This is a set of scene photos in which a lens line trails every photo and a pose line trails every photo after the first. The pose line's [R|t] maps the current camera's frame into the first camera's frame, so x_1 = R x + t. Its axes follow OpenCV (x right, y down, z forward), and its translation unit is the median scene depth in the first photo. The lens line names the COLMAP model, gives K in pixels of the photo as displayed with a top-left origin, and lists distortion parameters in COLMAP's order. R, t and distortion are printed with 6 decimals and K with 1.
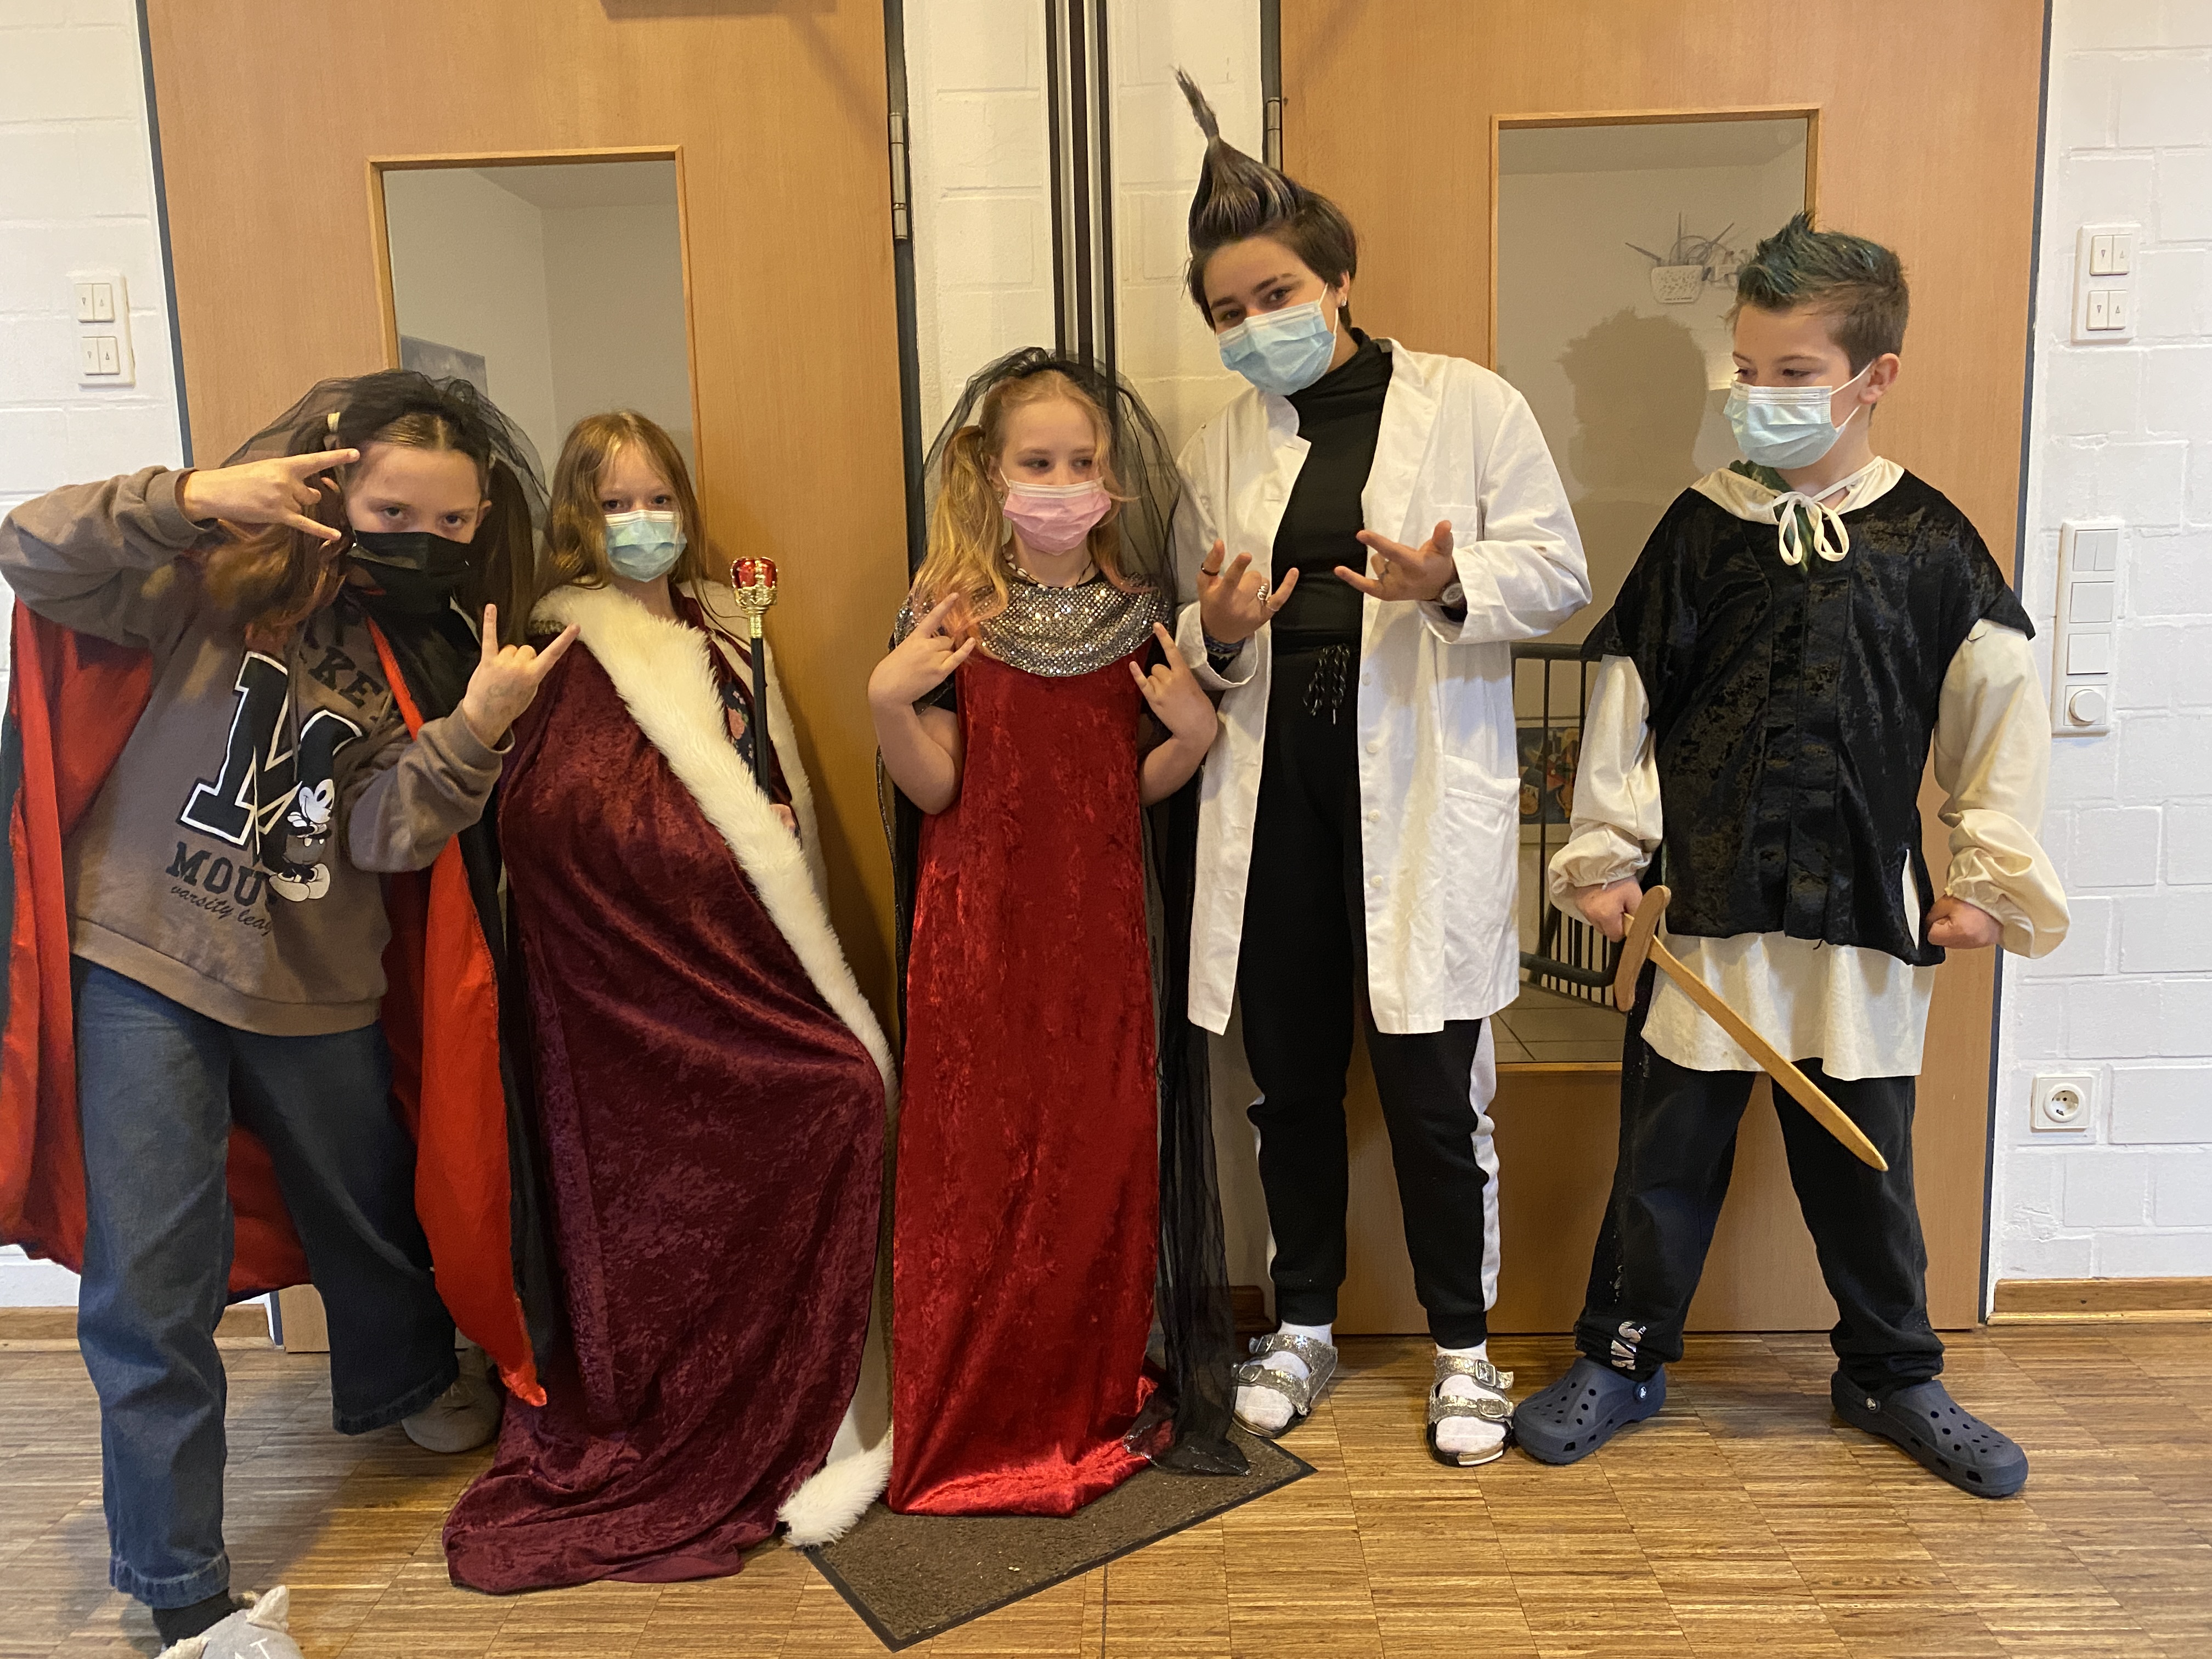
lens RADIAL K [[1685.9, 0, 1100.5], [0, 1685.9, 801.1], [0, 0, 1]] dist [0.015035, -0.018802]
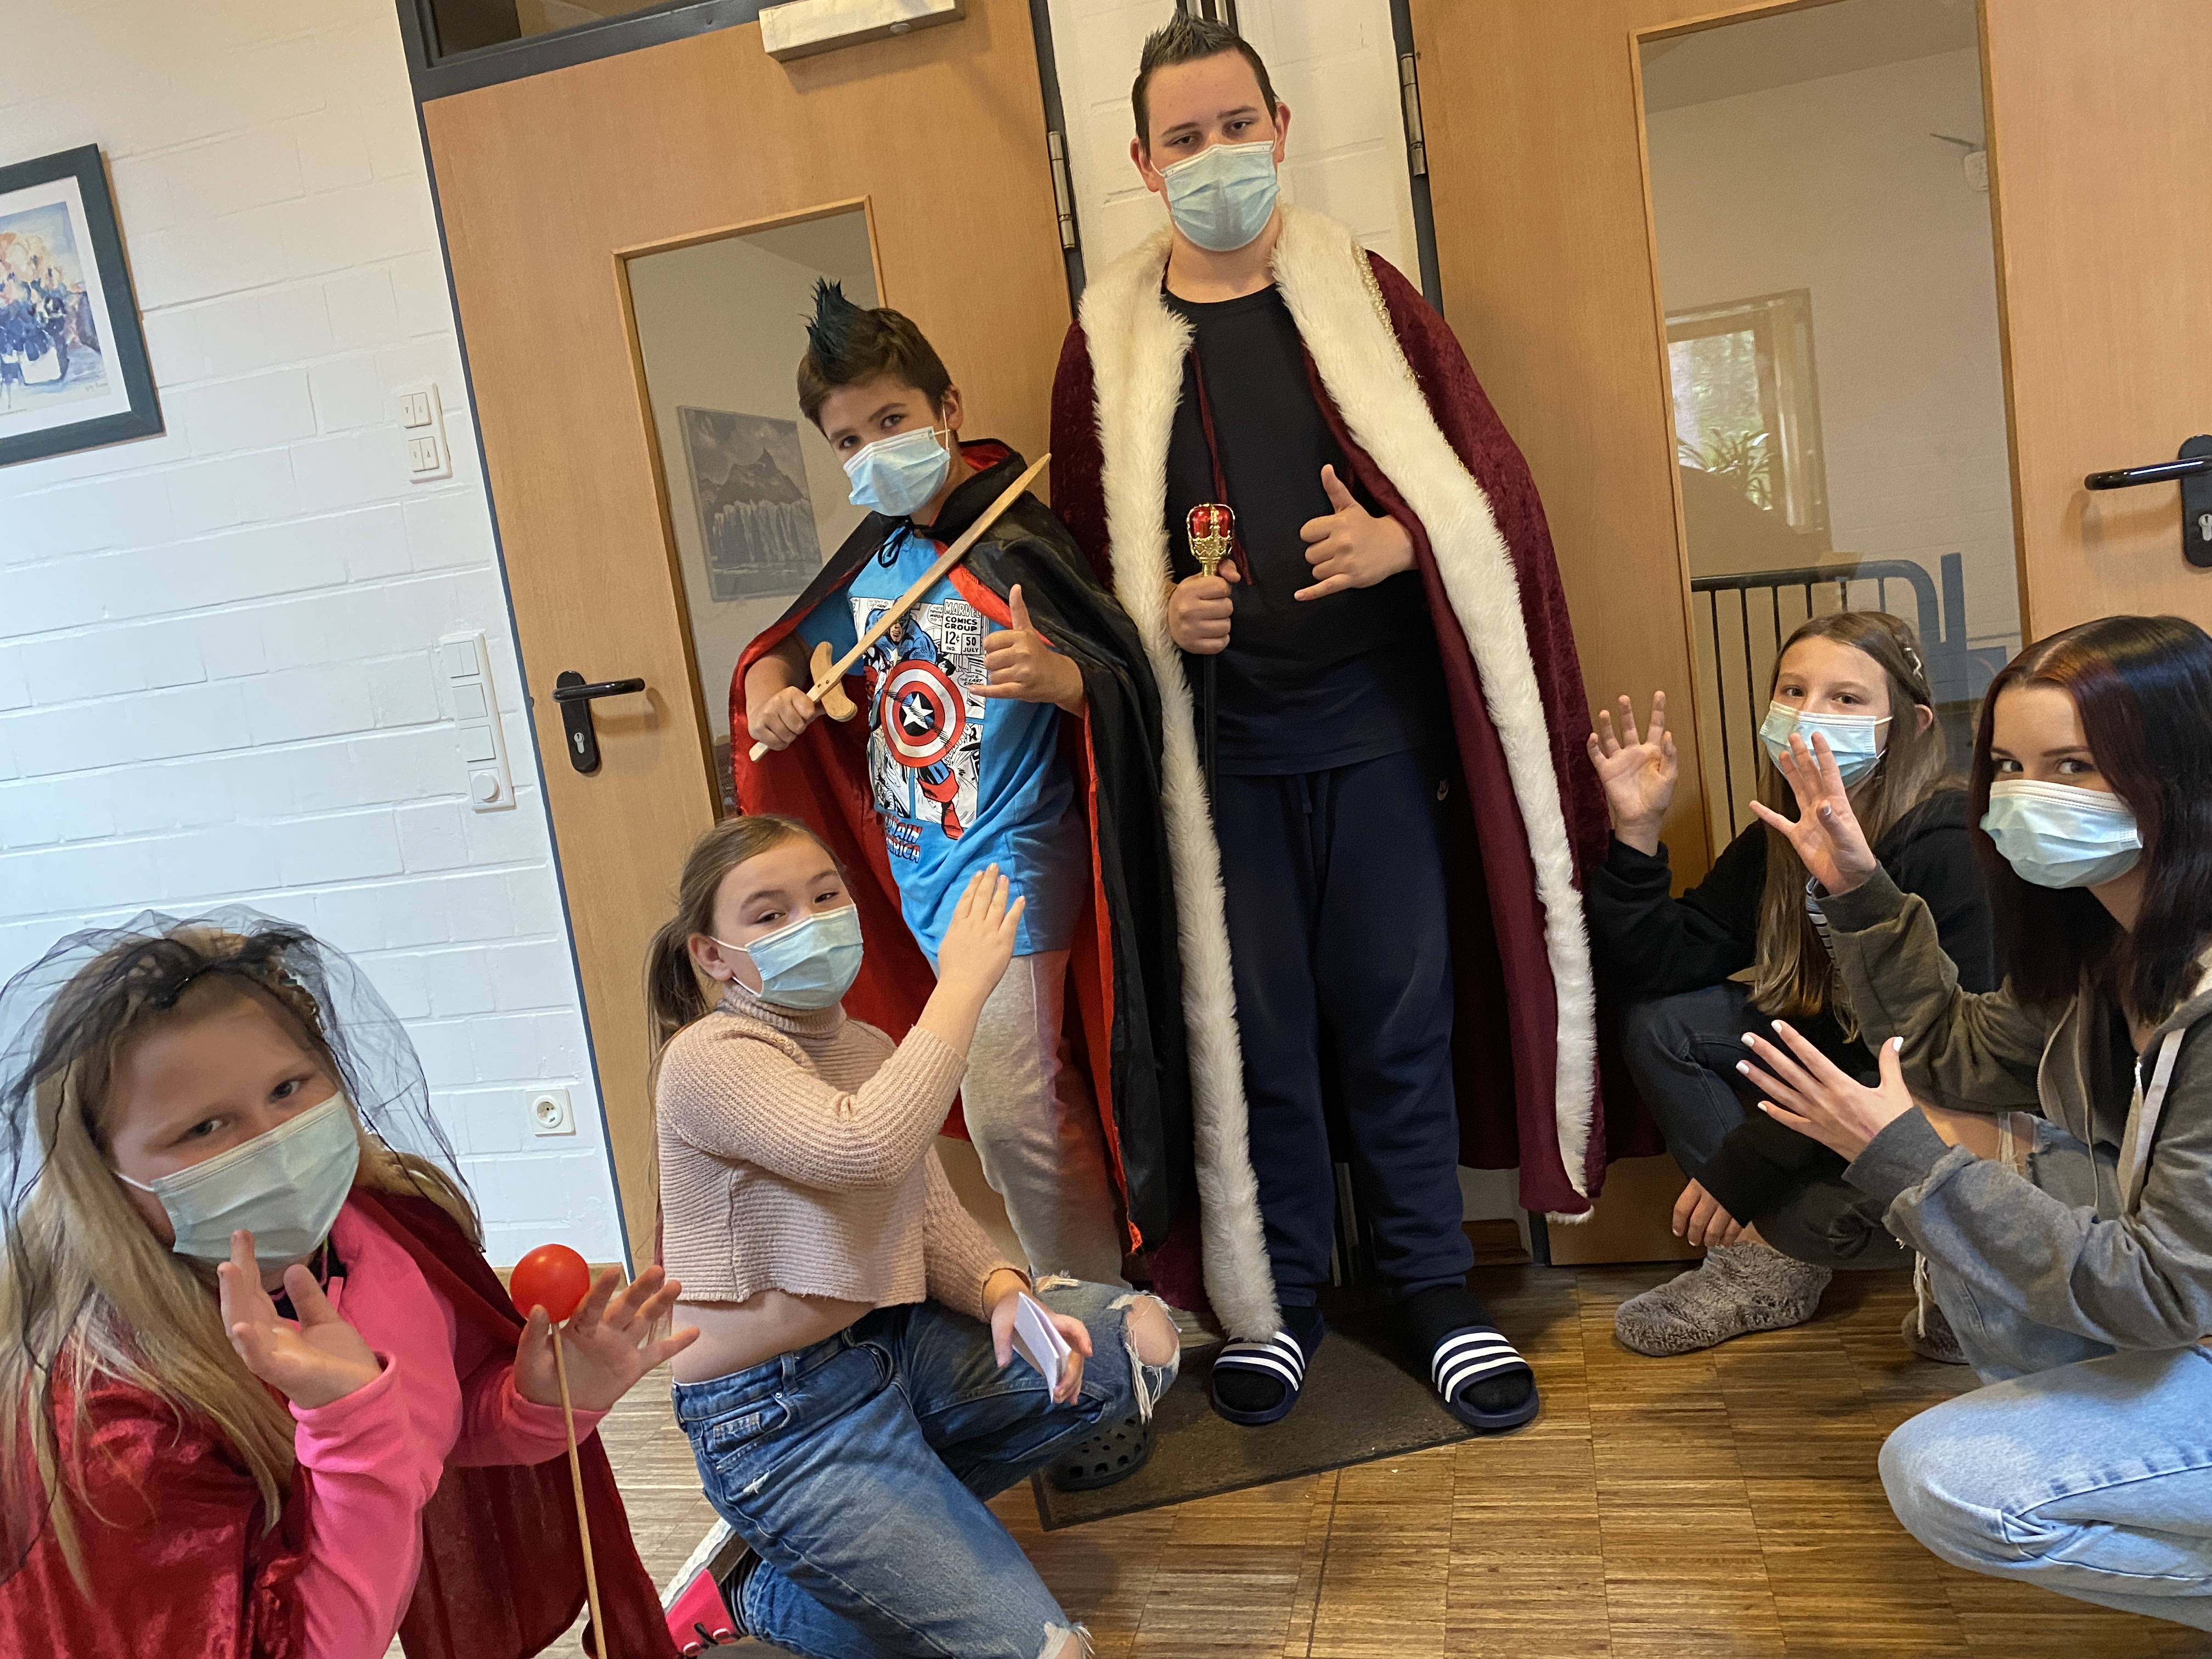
lens RADIAL K [[1685.9, 0, 1095.8], [0, 1685.9, 802.6], [0, 0, 1]] dist [0.015035, -0.018802]
pose [[0.971482, -0.085757, -0.221063, 0.116360], [0.084385, 0.996310, -0.015662, 0.040956], [0.221590, -0.003439, 0.975134, -0.049747]]
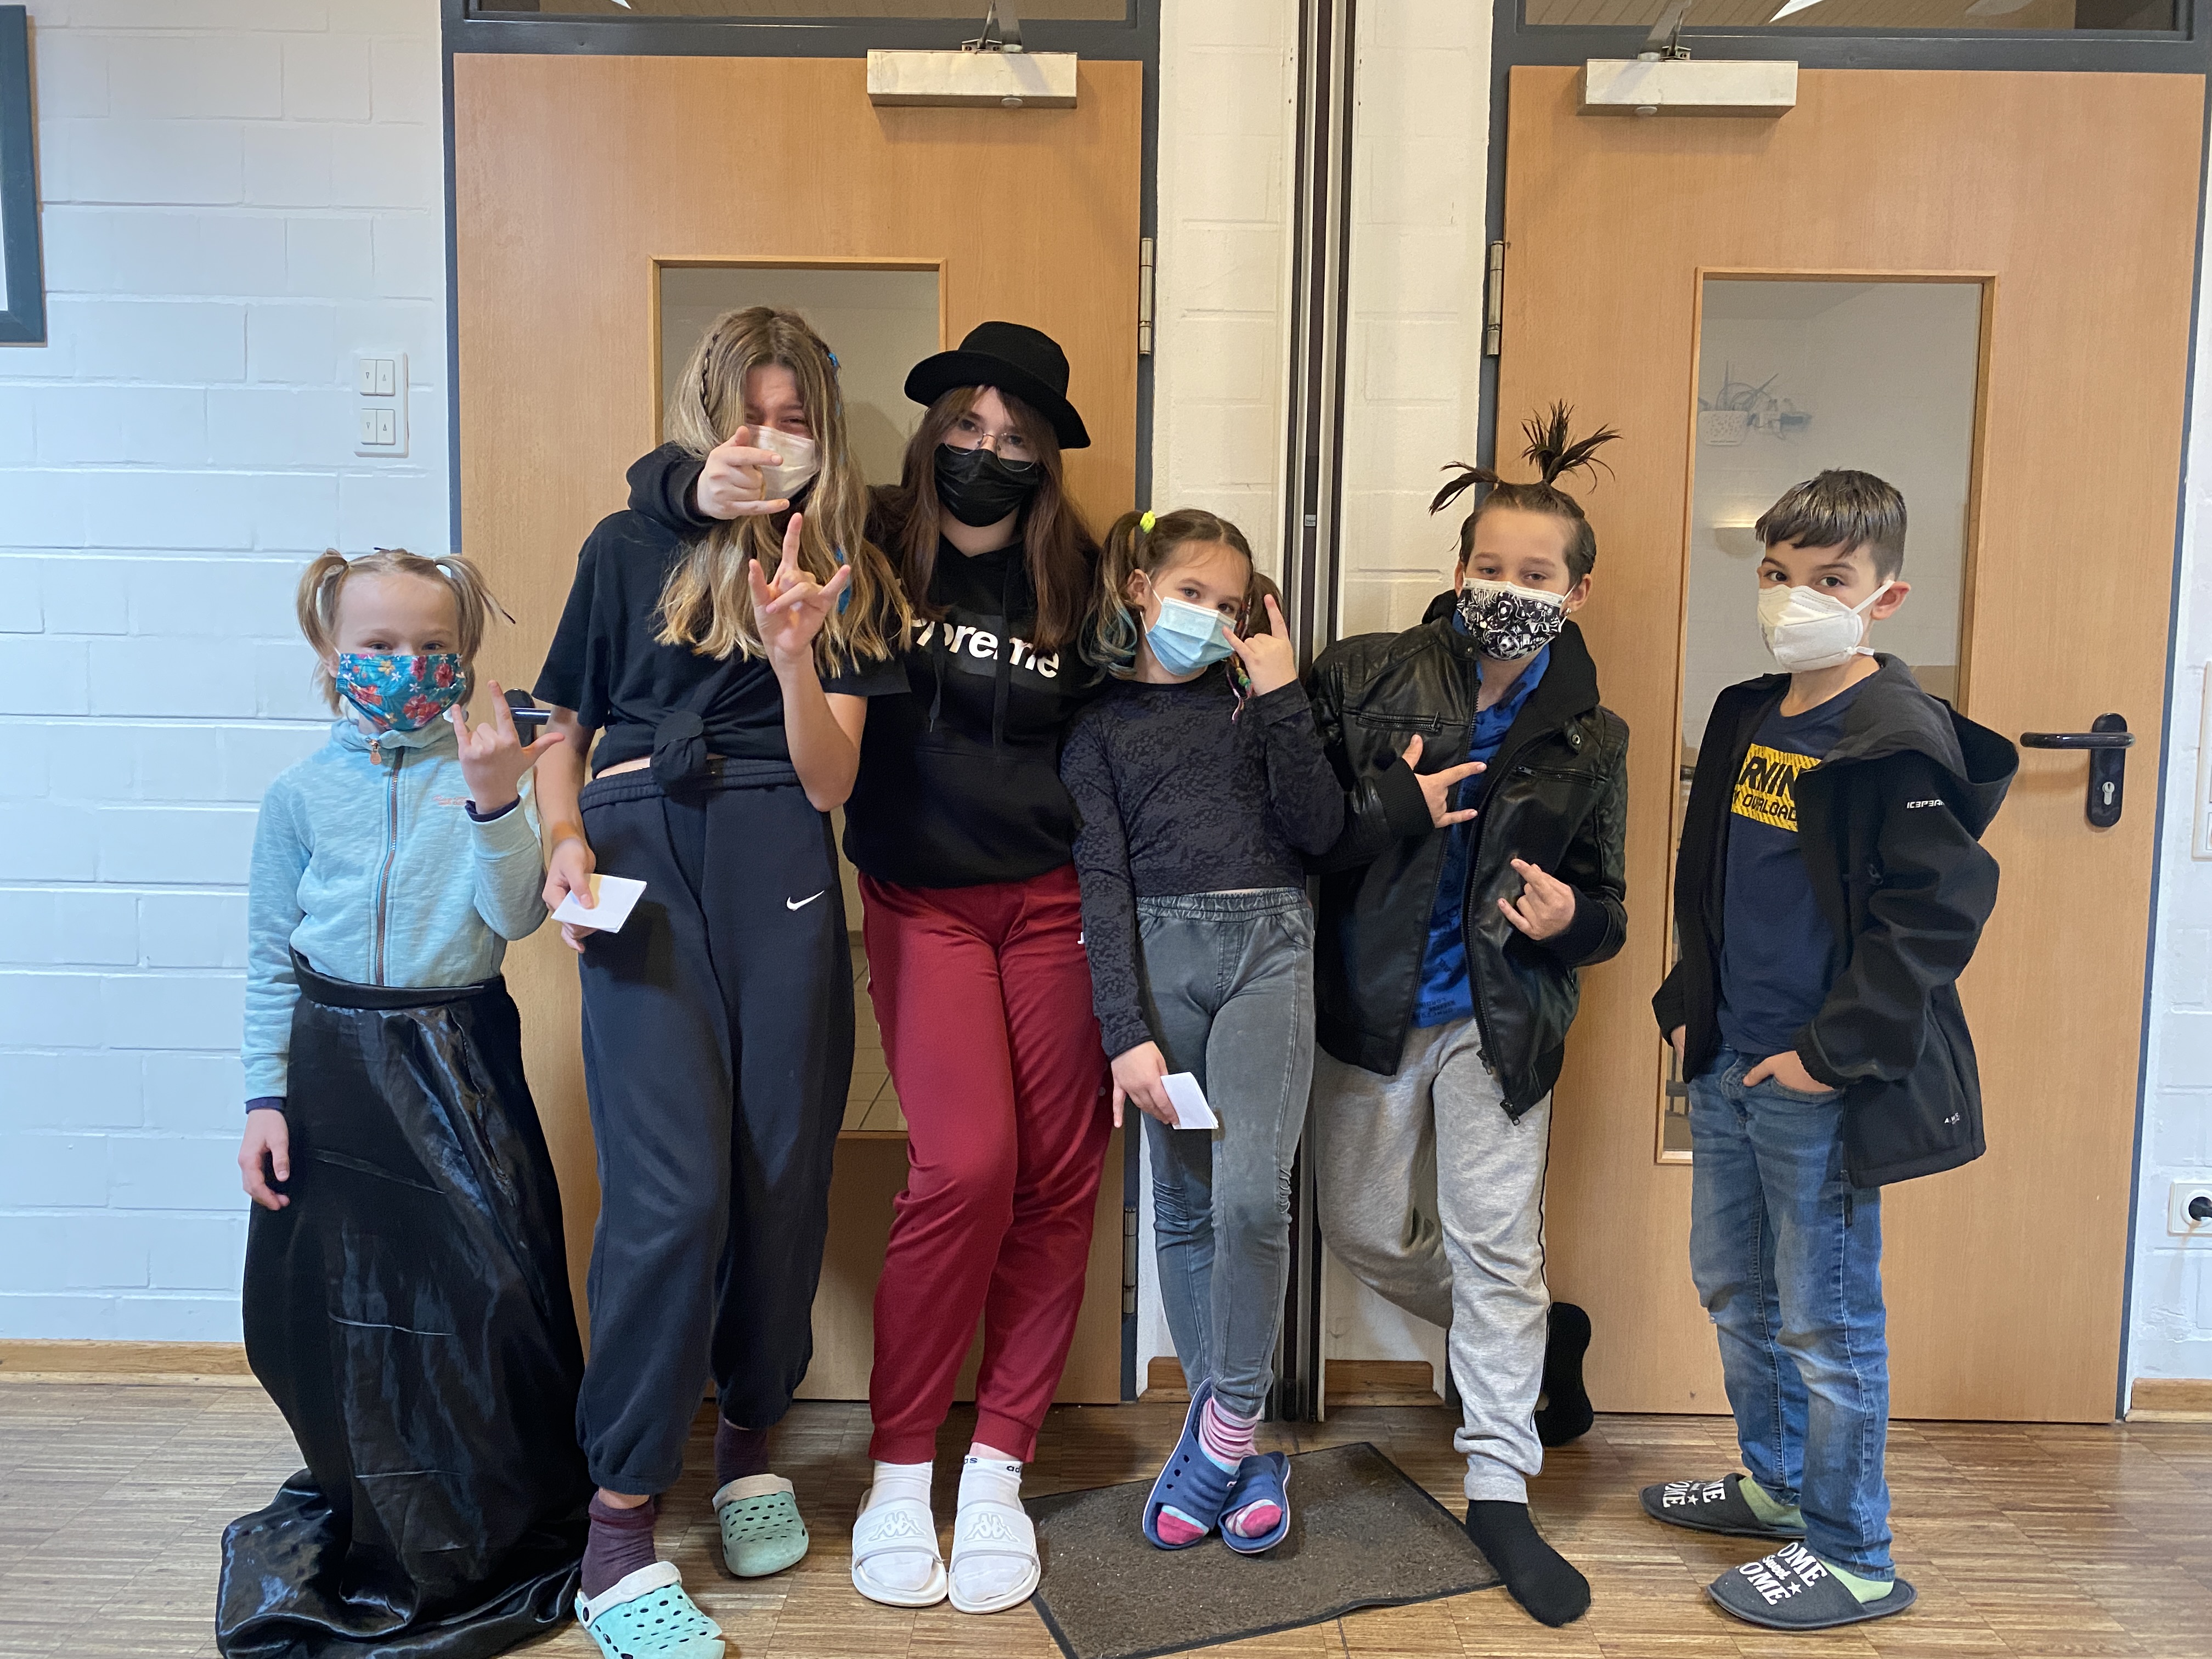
lens RADIAL K [[1685.9, 0, 1097.5], [0, 1685.9, 813.2], [0, 0, 1]] dist [0.015035, -0.018802]
pose [[0.998956, 0.040639, 0.020867, -0.175155], [-0.039341, 0.997467, -0.059258, 0.026166], [-0.023222, 0.058375, 0.998025, -0.059191]]
